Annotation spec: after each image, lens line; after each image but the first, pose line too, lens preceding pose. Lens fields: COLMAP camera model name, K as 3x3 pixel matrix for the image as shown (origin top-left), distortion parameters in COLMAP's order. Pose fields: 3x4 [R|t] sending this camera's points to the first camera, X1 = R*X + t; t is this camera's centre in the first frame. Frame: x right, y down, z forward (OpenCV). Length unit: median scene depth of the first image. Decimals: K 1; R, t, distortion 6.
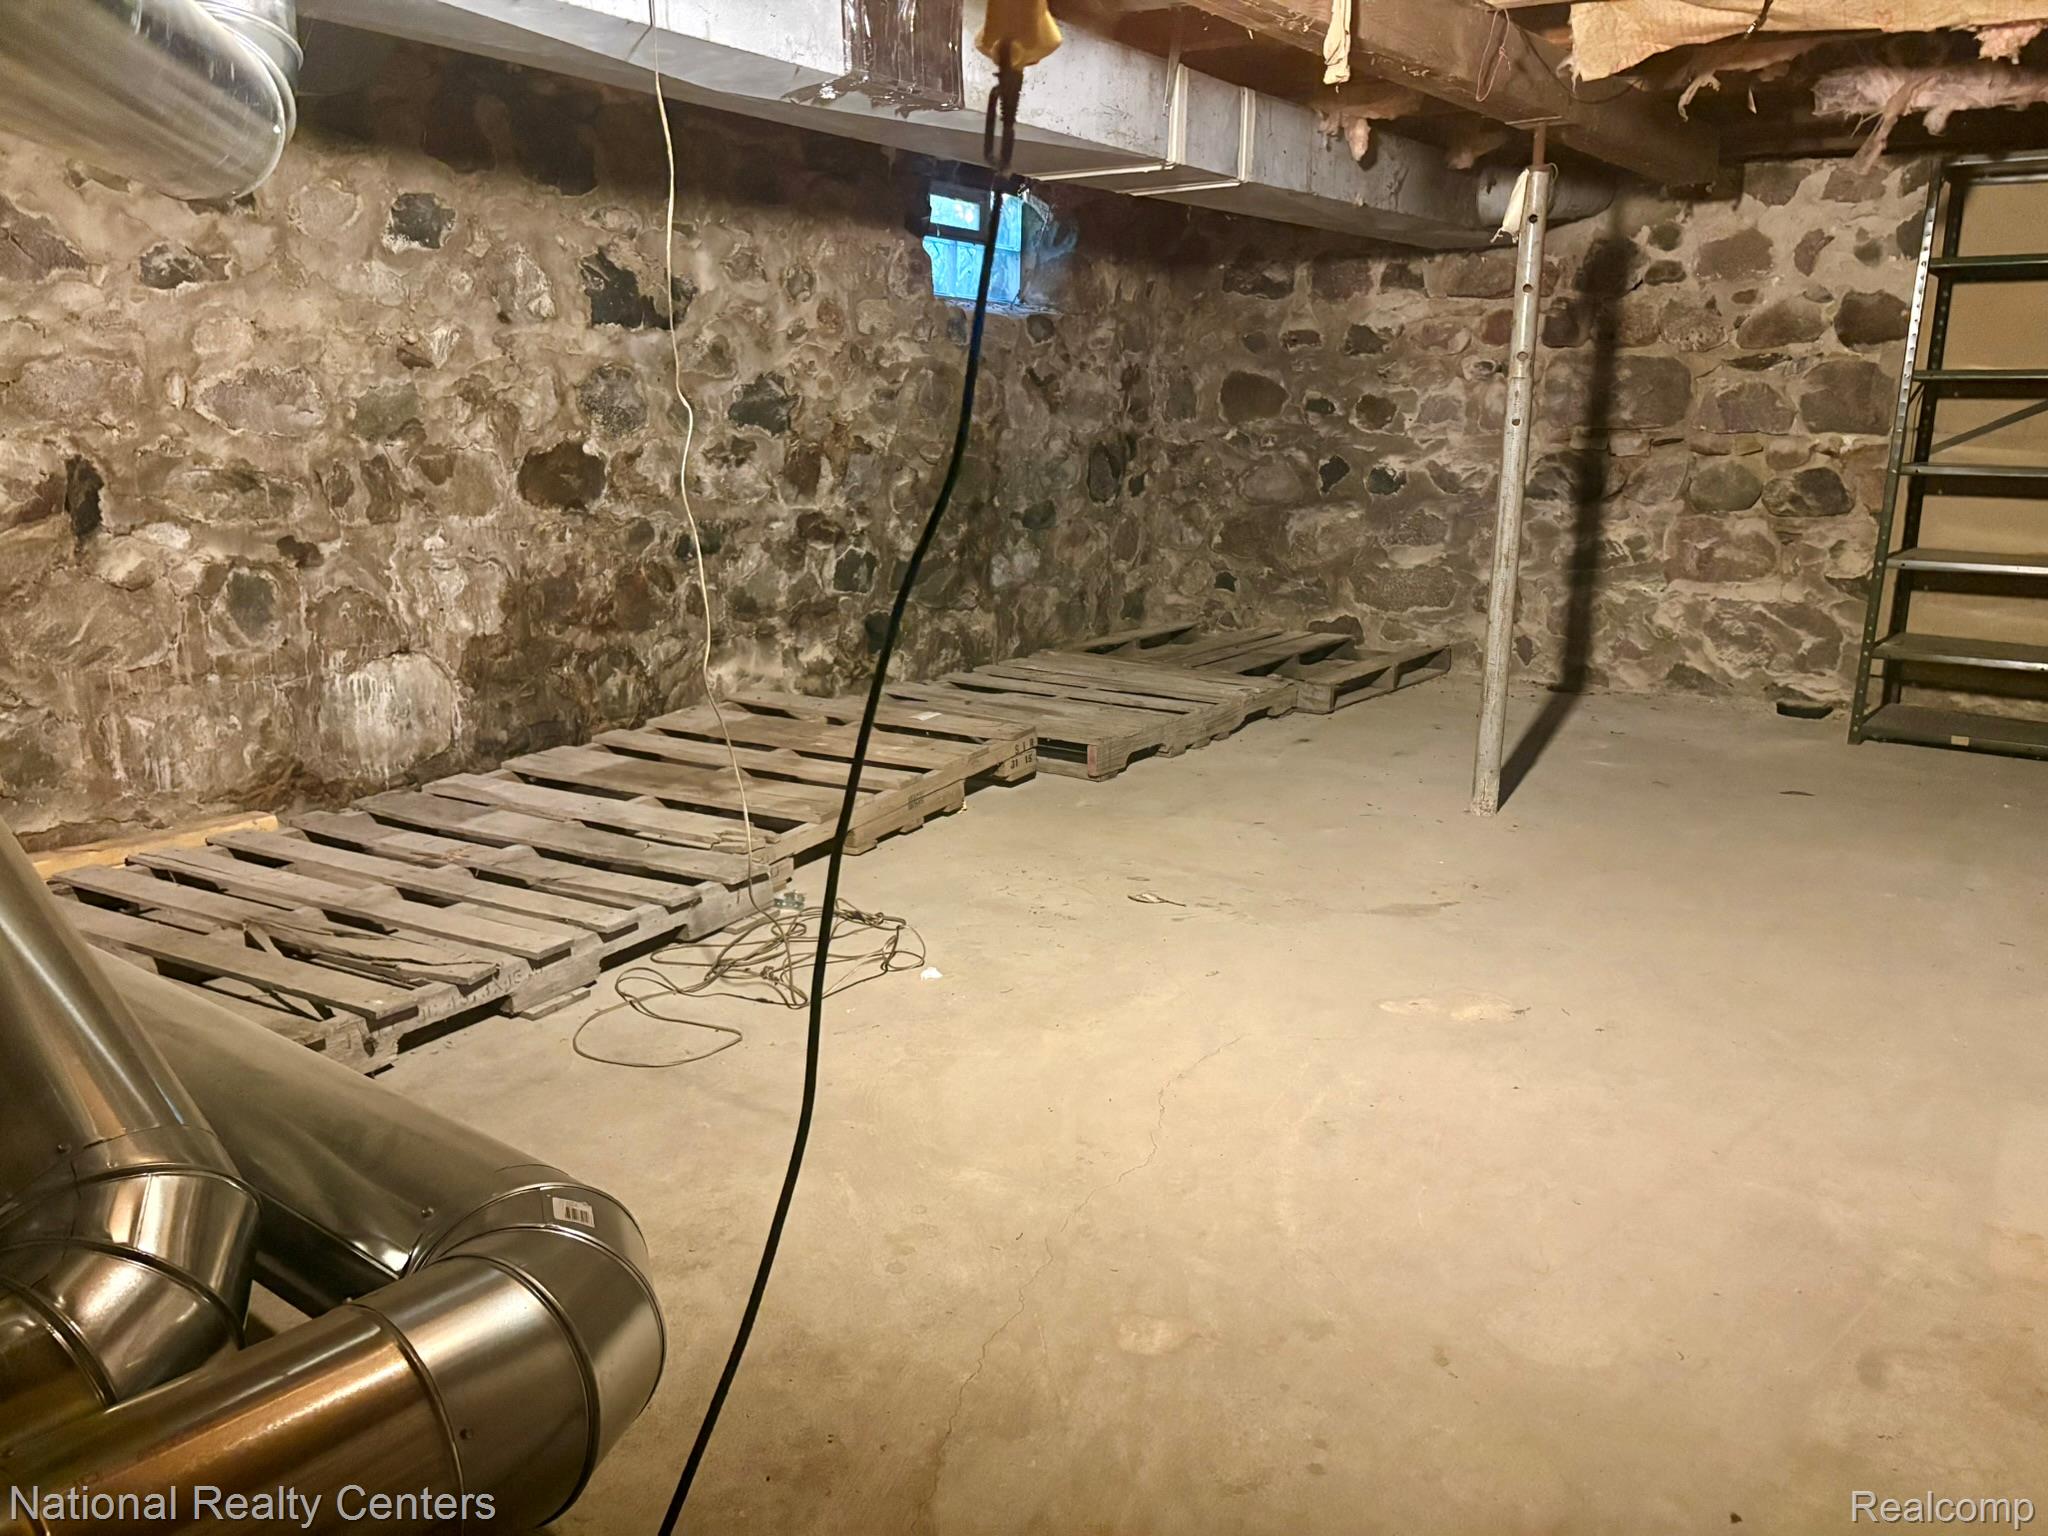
lens RADIAL K [[1571.7, 0, 1024.0], [0, 1571.7, 768.0], [0, 0, 1]] dist [0.006823, -0.010241]
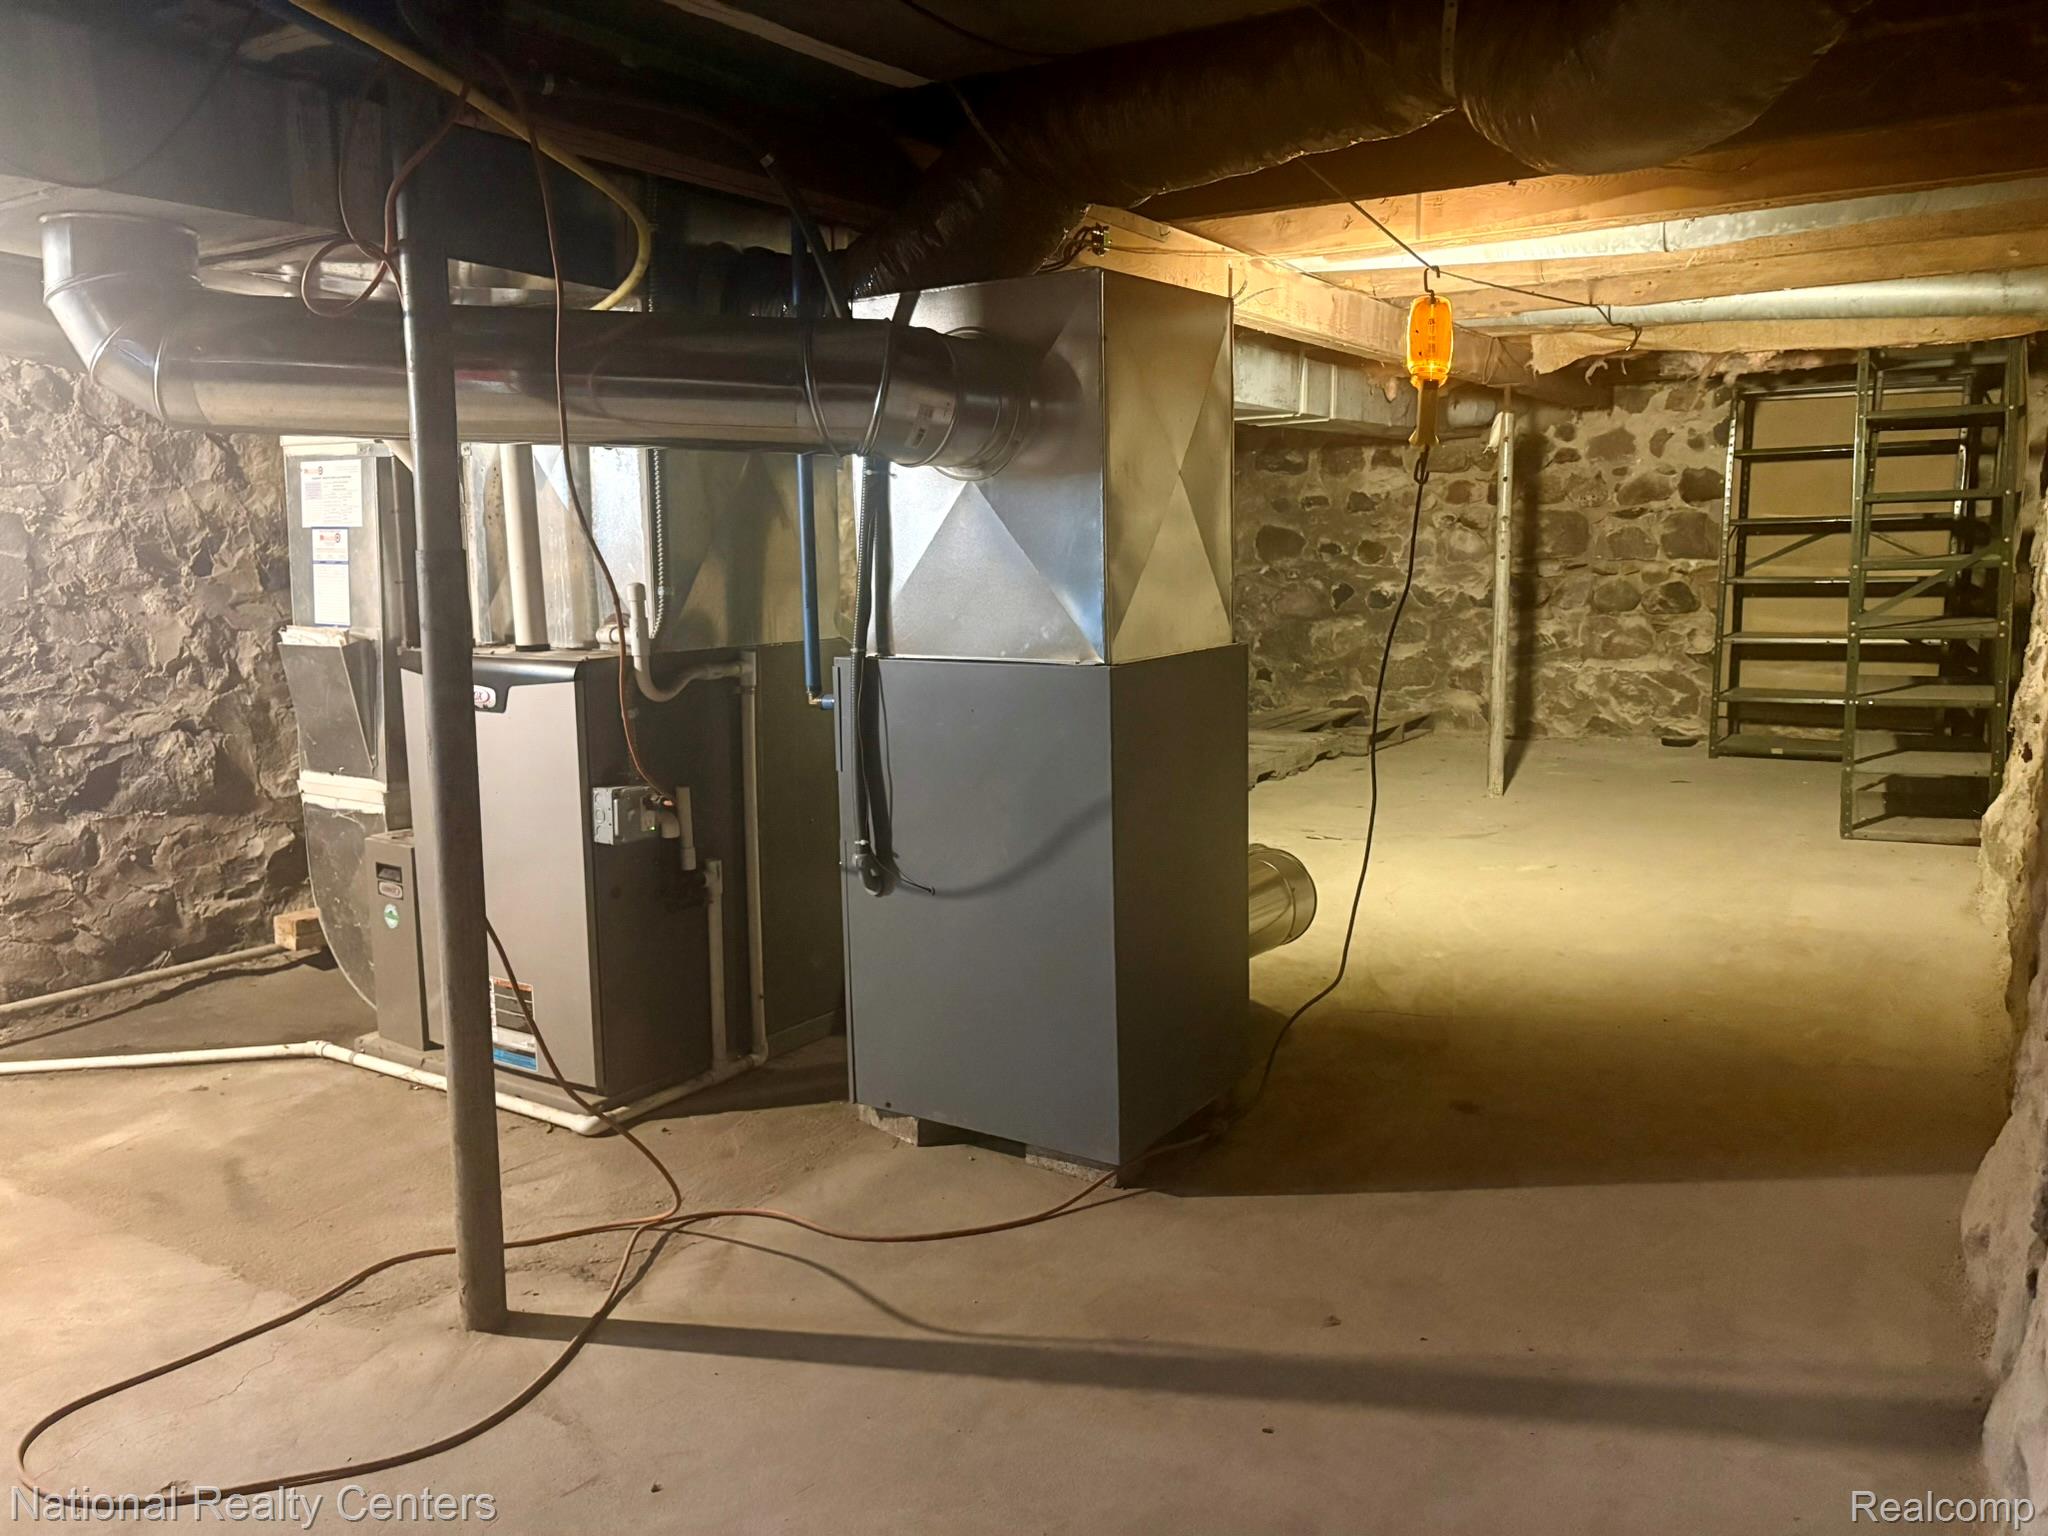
lens RADIAL K [[1521.1, 0, 1024.0], [0, 1521.1, 768.0], [0, 0, 1]] dist [0.003005, -0.114701]
pose [[0.997636, -0.034923, 0.059185, -0.203466], [0.039728, 0.995835, -0.082060, 0.078664], [-0.056073, 0.084217, 0.994868, -0.381275]]
